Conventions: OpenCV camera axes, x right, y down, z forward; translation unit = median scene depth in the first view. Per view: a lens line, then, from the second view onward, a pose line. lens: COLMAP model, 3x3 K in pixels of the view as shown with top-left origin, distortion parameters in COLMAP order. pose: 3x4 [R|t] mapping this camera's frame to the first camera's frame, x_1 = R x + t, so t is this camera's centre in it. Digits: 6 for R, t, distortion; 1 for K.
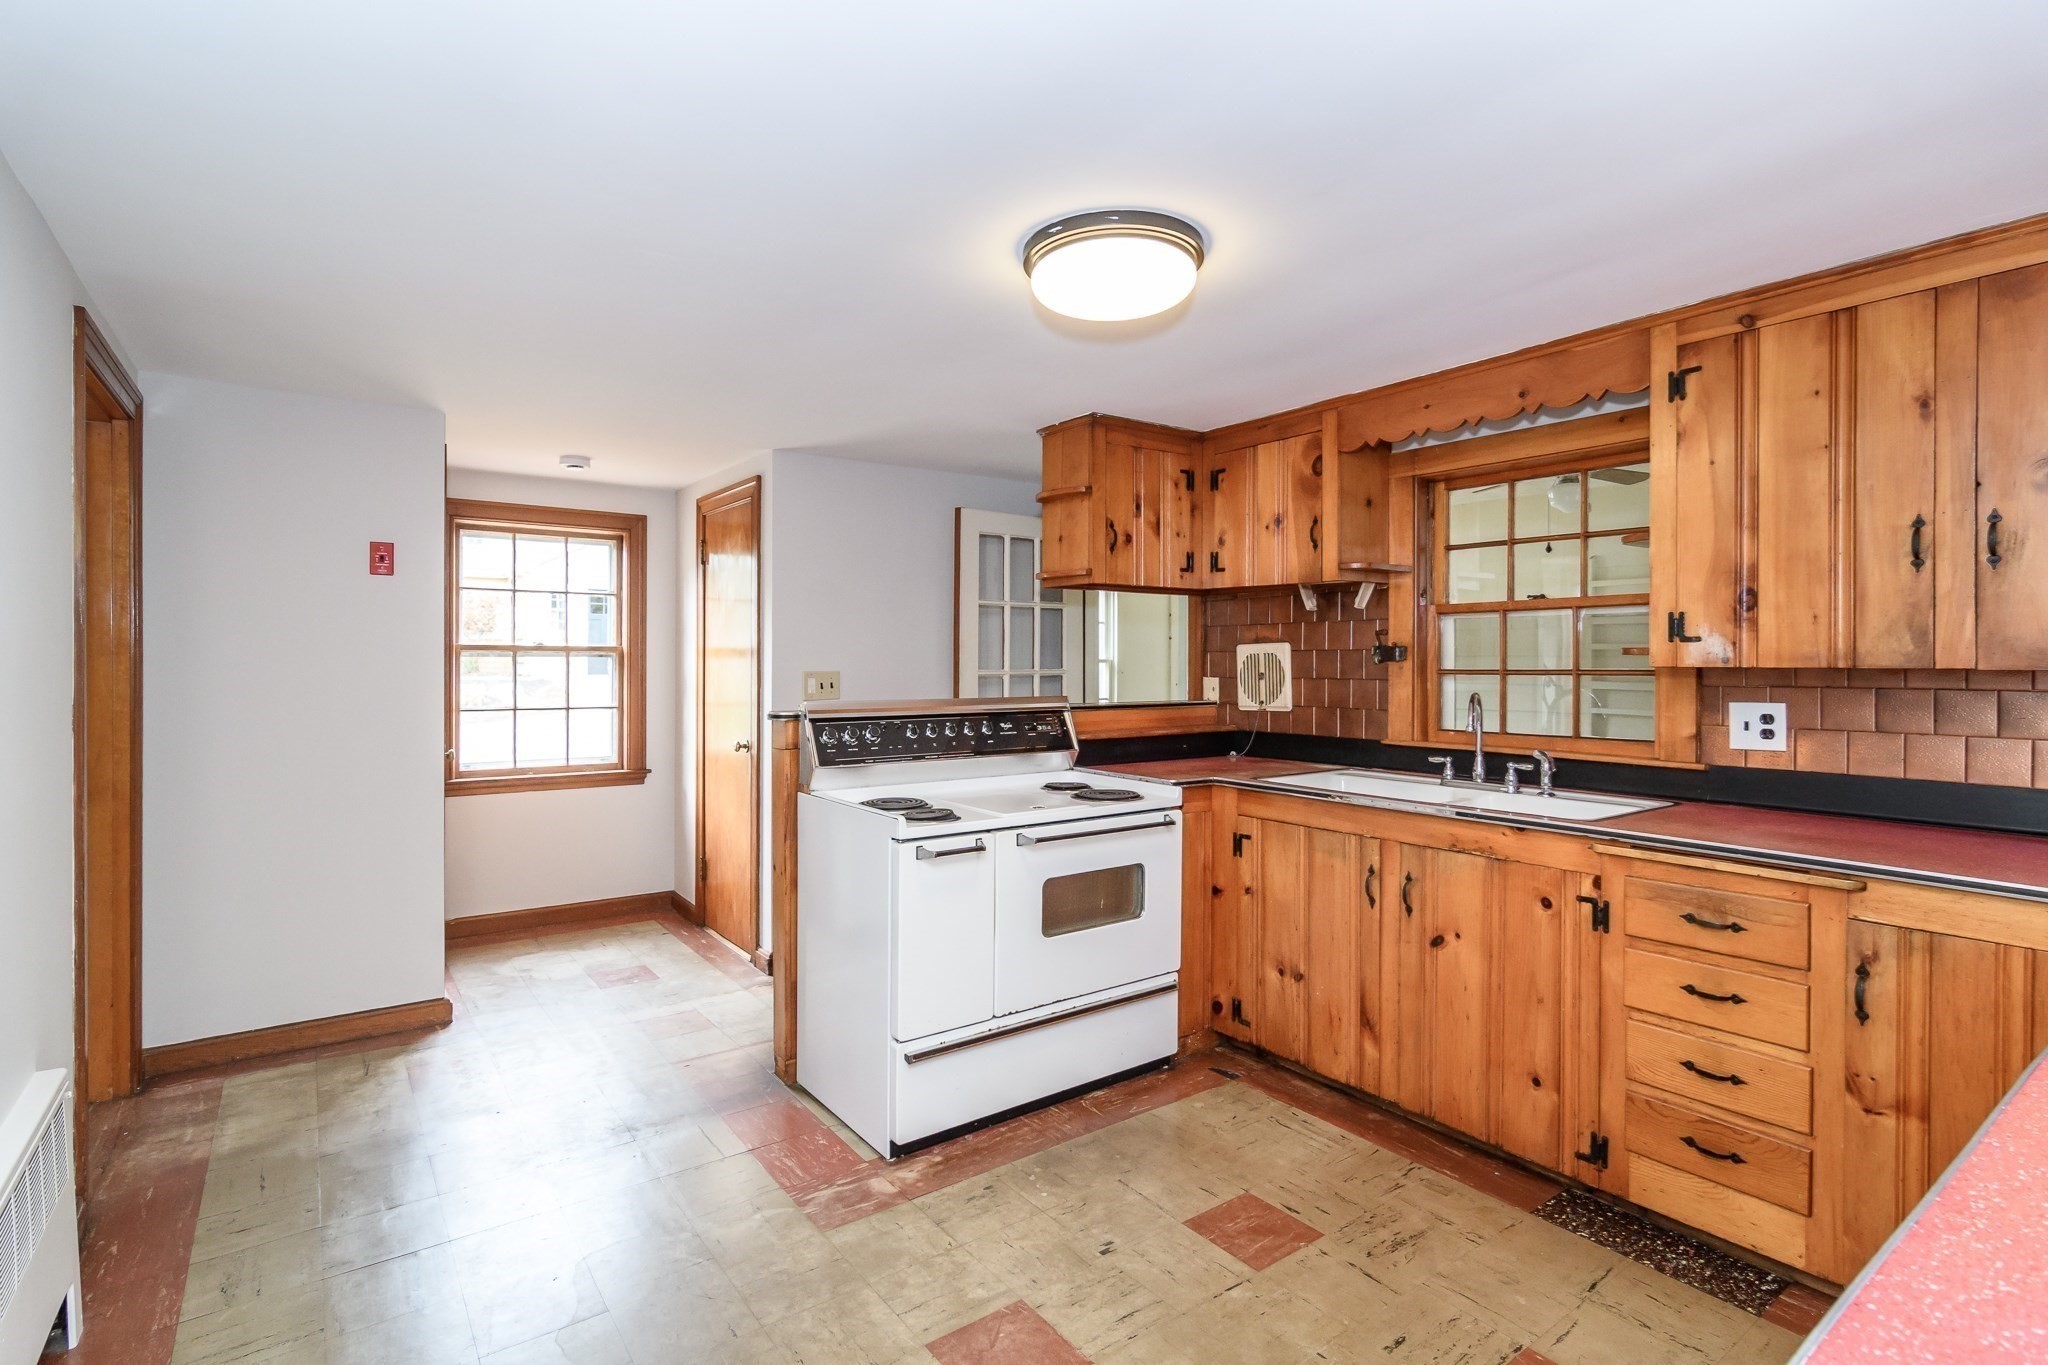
lens RADIAL K [[989.4, 0, 1027.6], [0, 989.4, 670.8], [0, 0, 1]] dist [-0.001361, 0.000044]
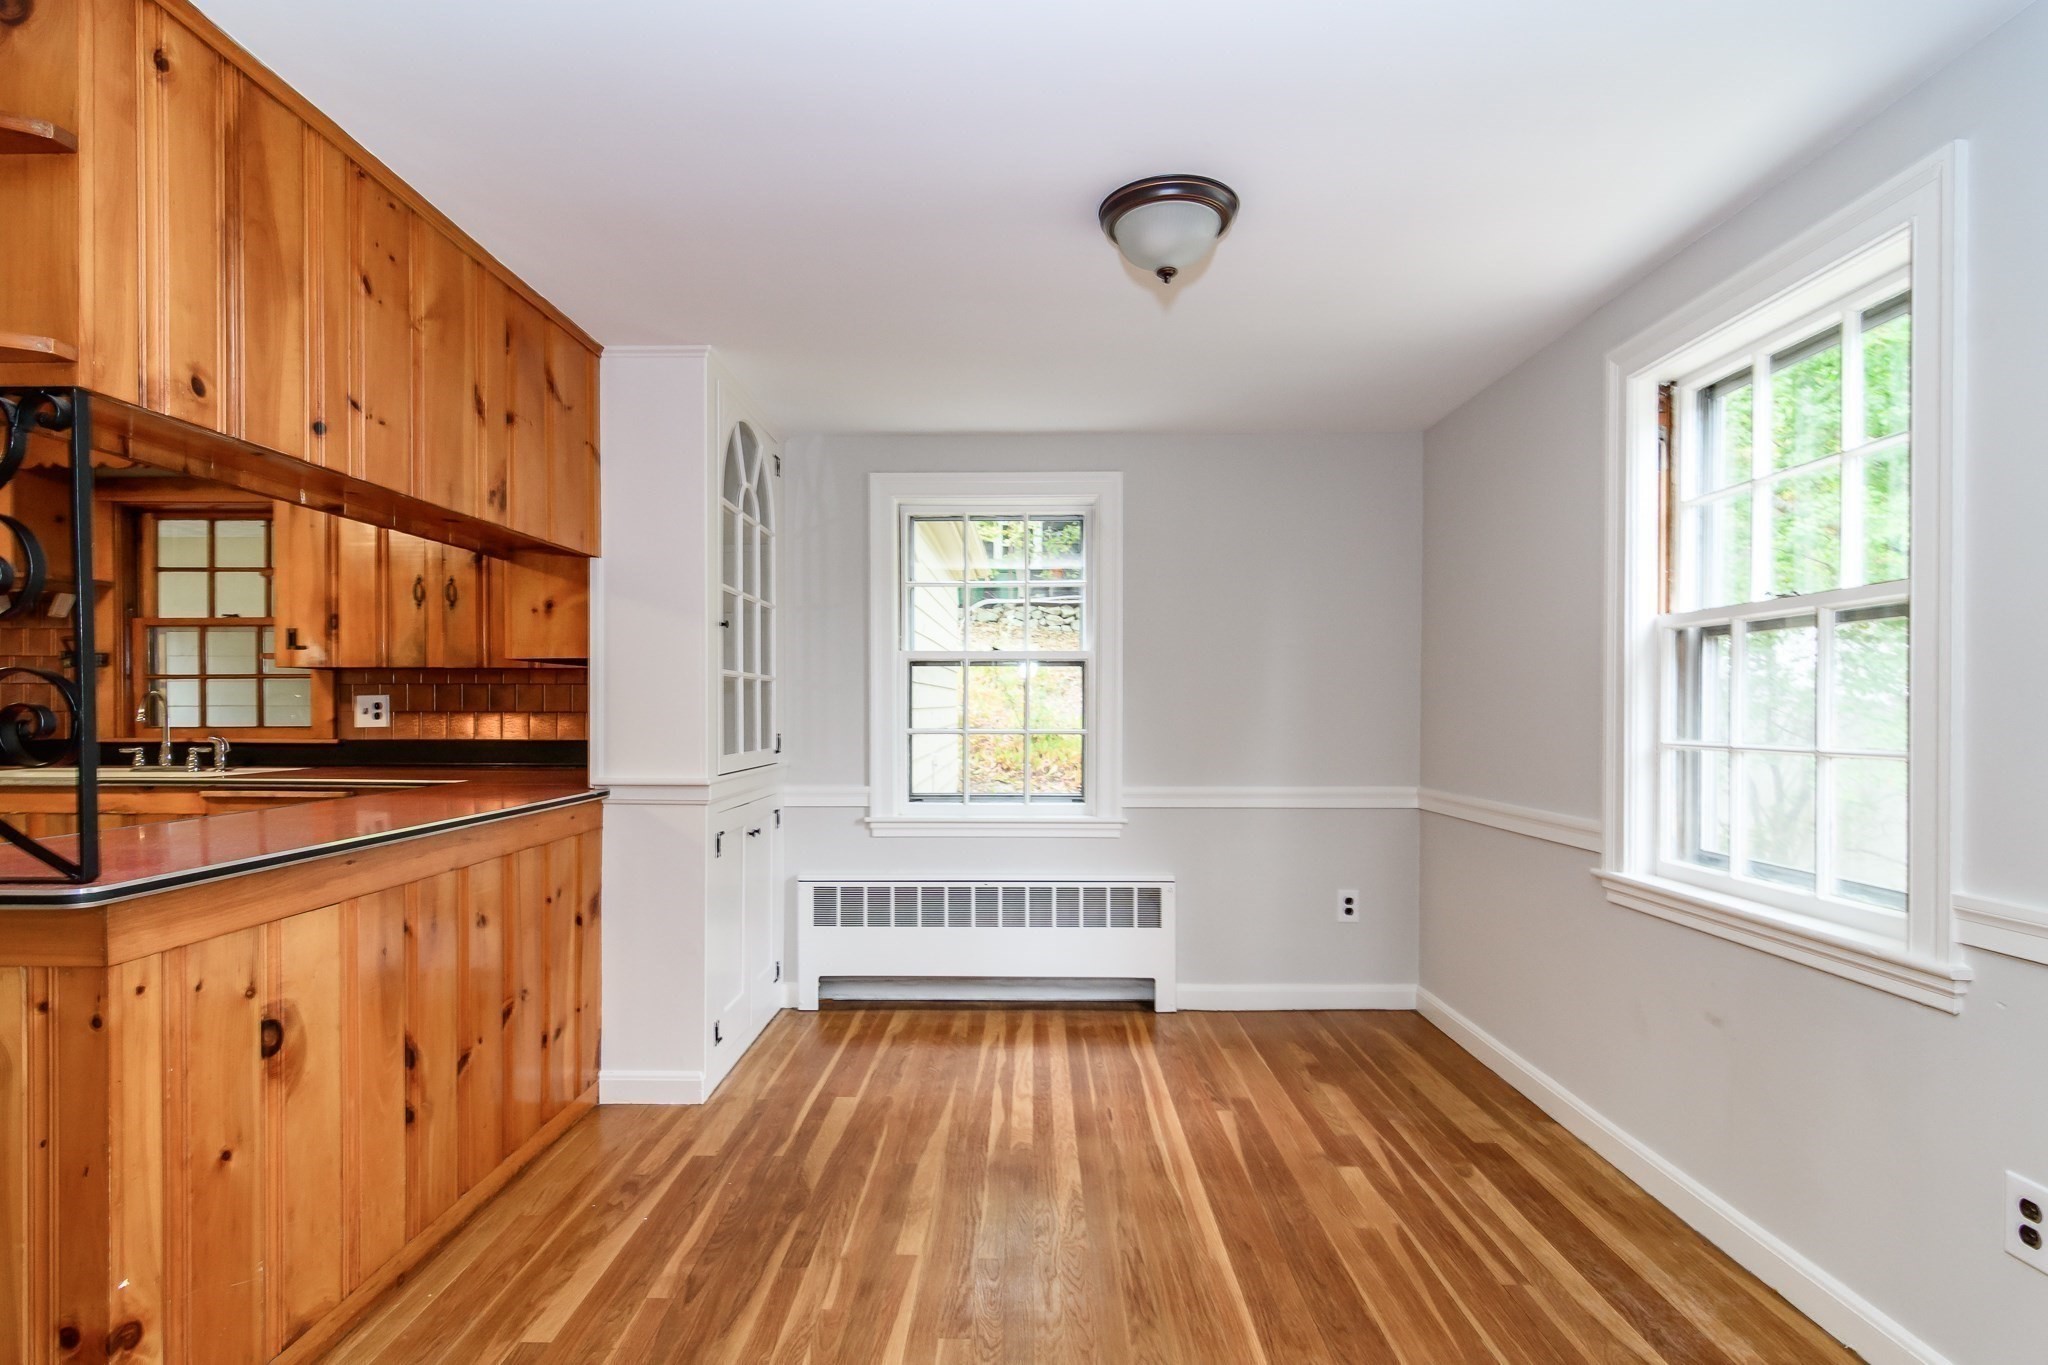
lens RADIAL K [[989.4, 0, 1024.4], [0, 989.4, 699.6], [0, 0, 1]] dist [-0.001361, 0.000044]
pose [[0.593418, 0.007136, 0.804863, 0.123517], [0.006683, 0.999883, -0.013792, 0.061907], [-0.804866, 0.013564, 0.593301, -0.612018]]
